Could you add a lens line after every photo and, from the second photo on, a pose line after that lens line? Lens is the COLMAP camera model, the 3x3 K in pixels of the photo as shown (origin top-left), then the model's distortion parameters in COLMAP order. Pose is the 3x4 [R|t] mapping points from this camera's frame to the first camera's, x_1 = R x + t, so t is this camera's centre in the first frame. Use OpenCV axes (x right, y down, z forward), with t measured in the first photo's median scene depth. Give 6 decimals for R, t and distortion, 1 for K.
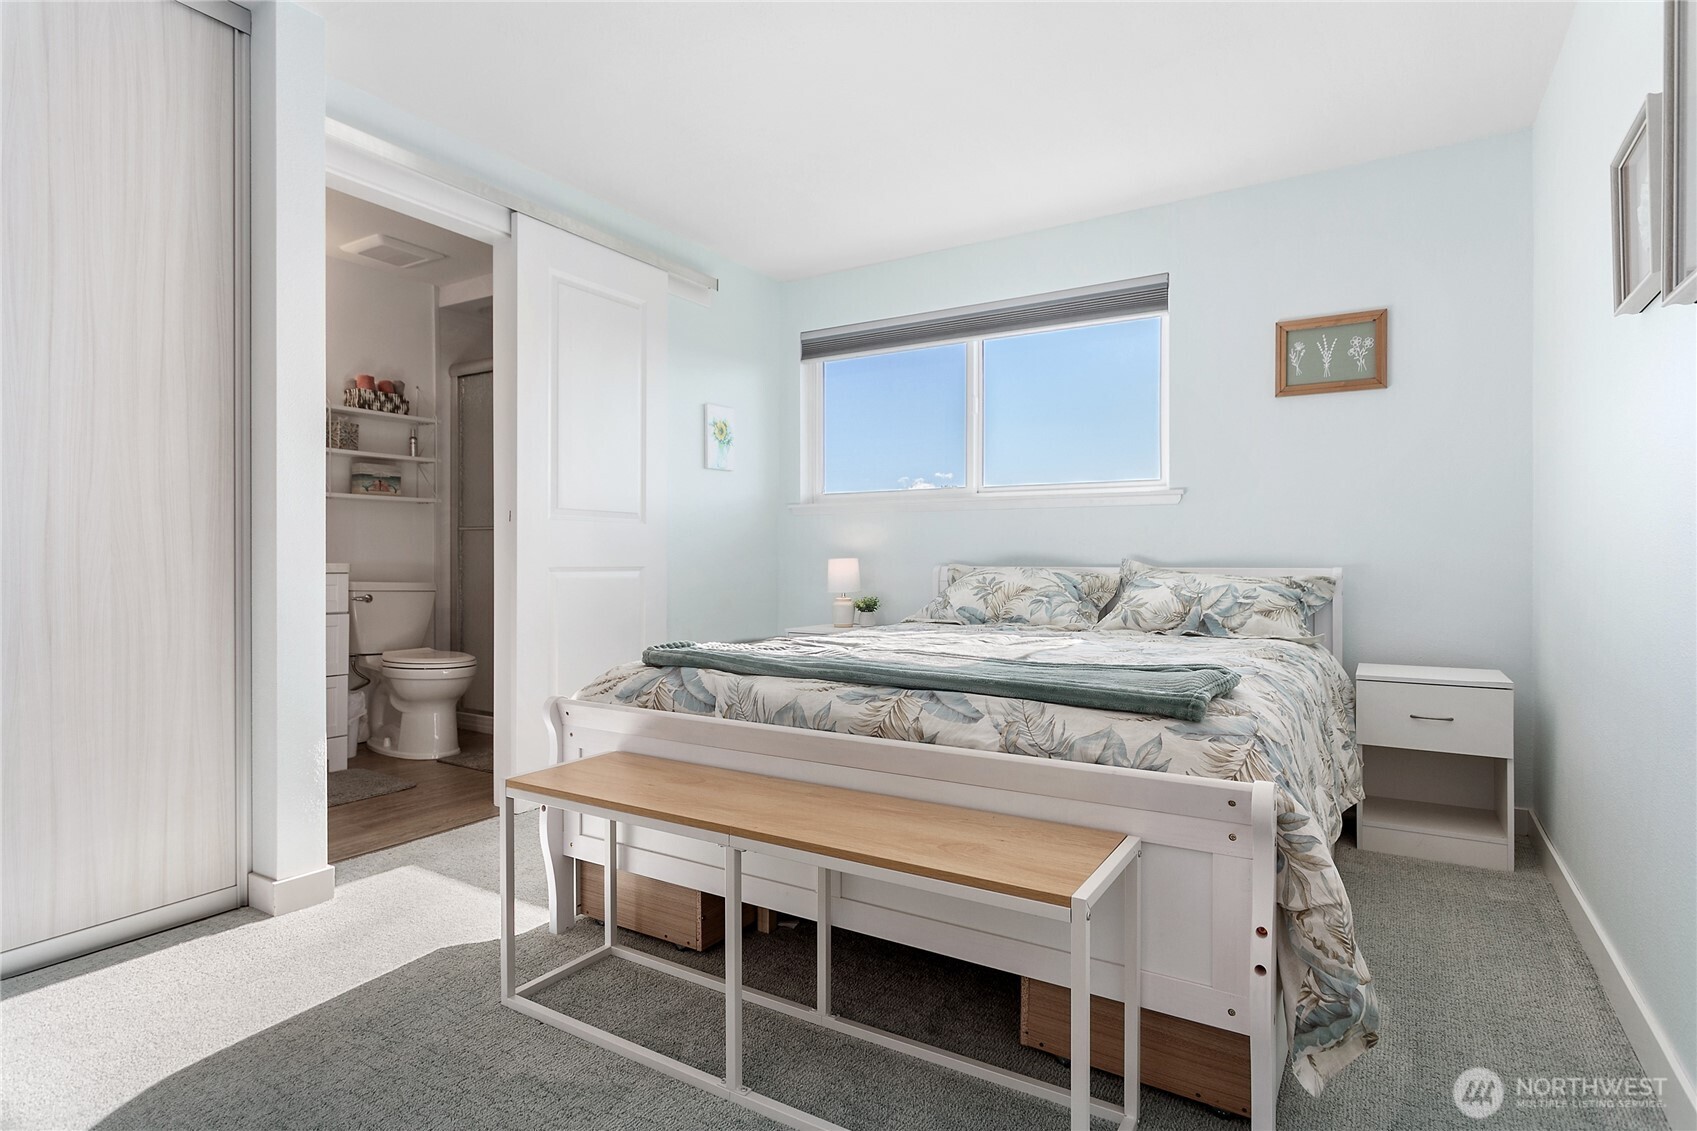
lens RADIAL K [[886.0, 0, 848.5], [0, 886.0, 565.5], [0, 0, 1]] dist [-0.001867, 0.000244]
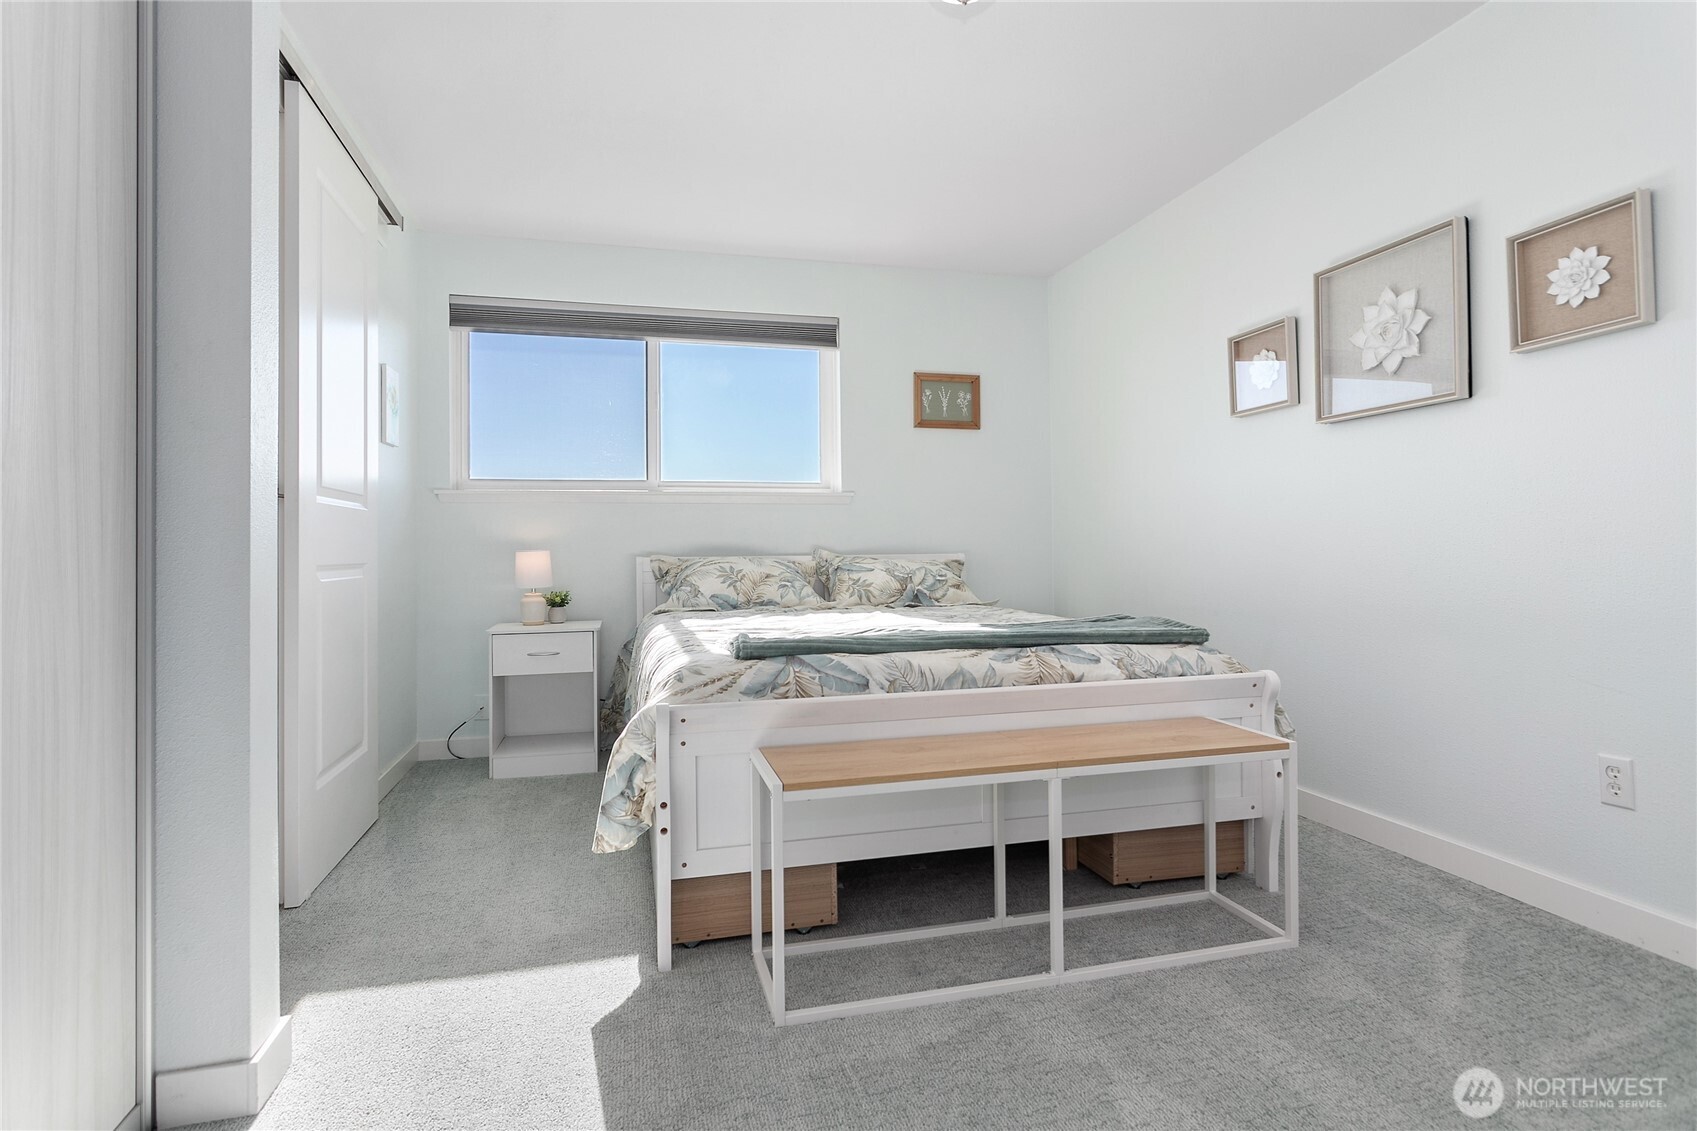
lens RADIAL K [[865.7, 0, 848.3], [0, 865.7, 553.9], [0, 0, 1]] dist [-0.003447, -0.000033]
pose [[0.682999, -0.012222, 0.730317, -0.598831], [0.016735, 0.999859, 0.001082, -0.000996], [-0.730228, 0.011482, 0.683108, 0.191277]]
